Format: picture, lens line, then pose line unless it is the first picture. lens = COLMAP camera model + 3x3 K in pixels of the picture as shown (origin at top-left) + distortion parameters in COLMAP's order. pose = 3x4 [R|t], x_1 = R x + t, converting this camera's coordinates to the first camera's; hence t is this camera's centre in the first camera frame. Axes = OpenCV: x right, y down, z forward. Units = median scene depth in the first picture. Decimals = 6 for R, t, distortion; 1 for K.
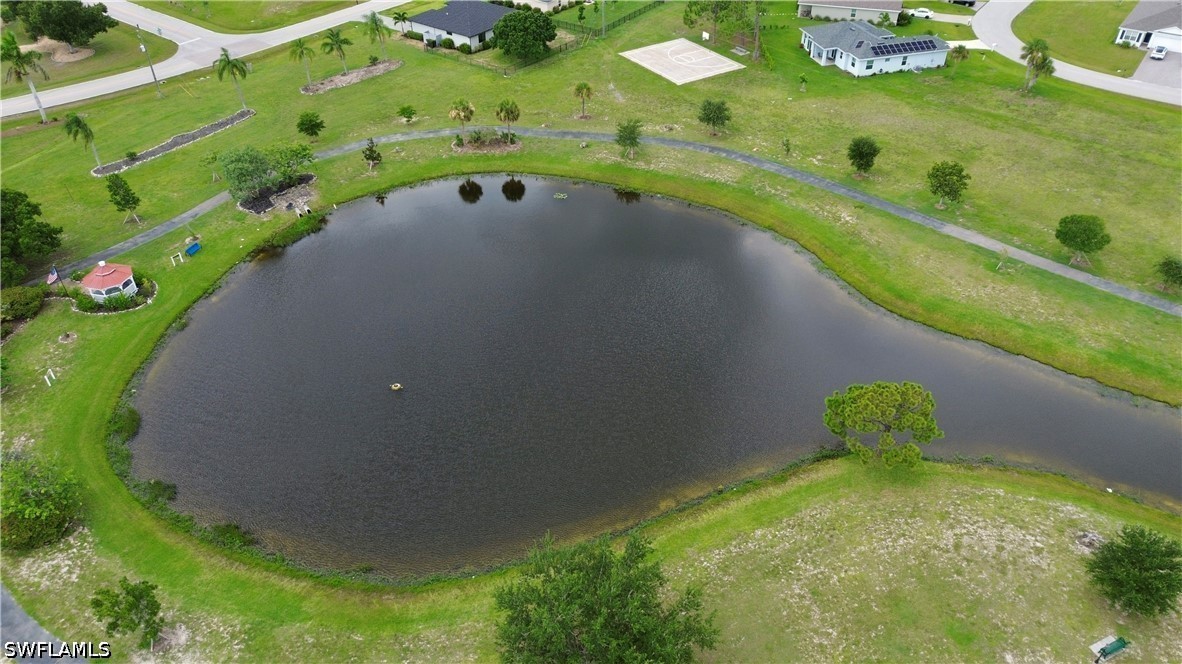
lens RADIAL K [[820.0, 0, 591.0], [0, 820.0, 332.0], [0, 0, 1]] dist [0.055617, -0.061010]
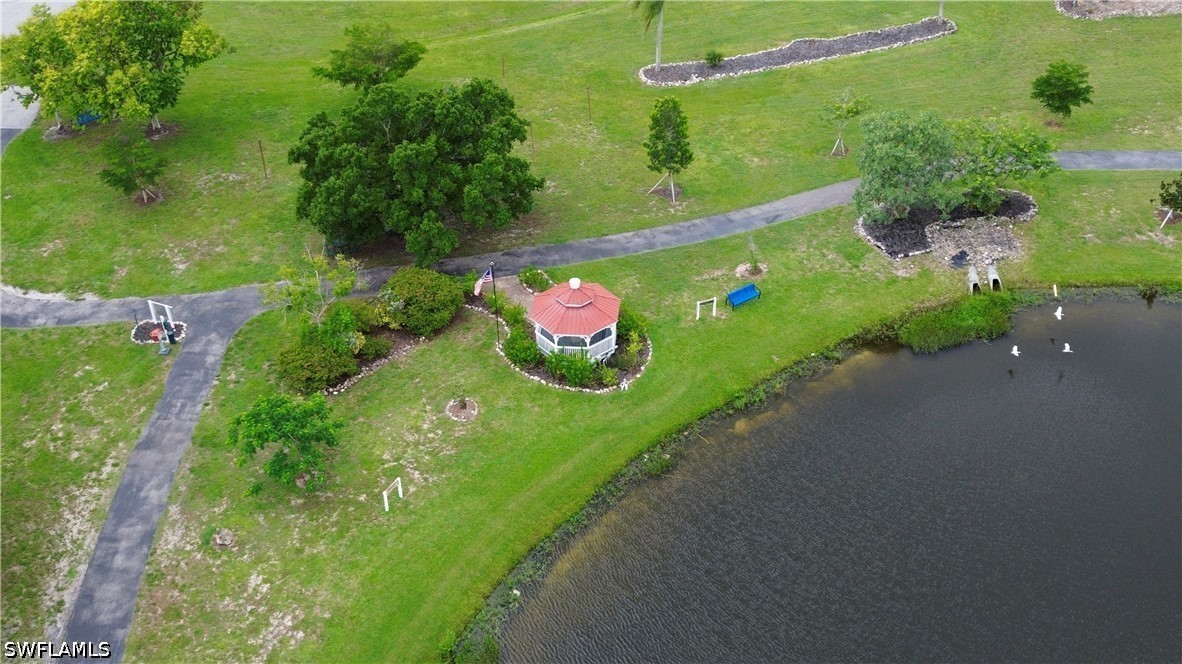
lens RADIAL K [[1252.1, 0, 591.0], [0, 1252.1, 332.0], [0, 0, 1]] dist [0.213795, -0.637987]
pose [[0.796085, 0.363461, -0.483885, -0.180549], [-0.365331, 0.926063, 0.094555, -0.111280], [0.482475, 0.101505, 0.870008, 0.308177]]
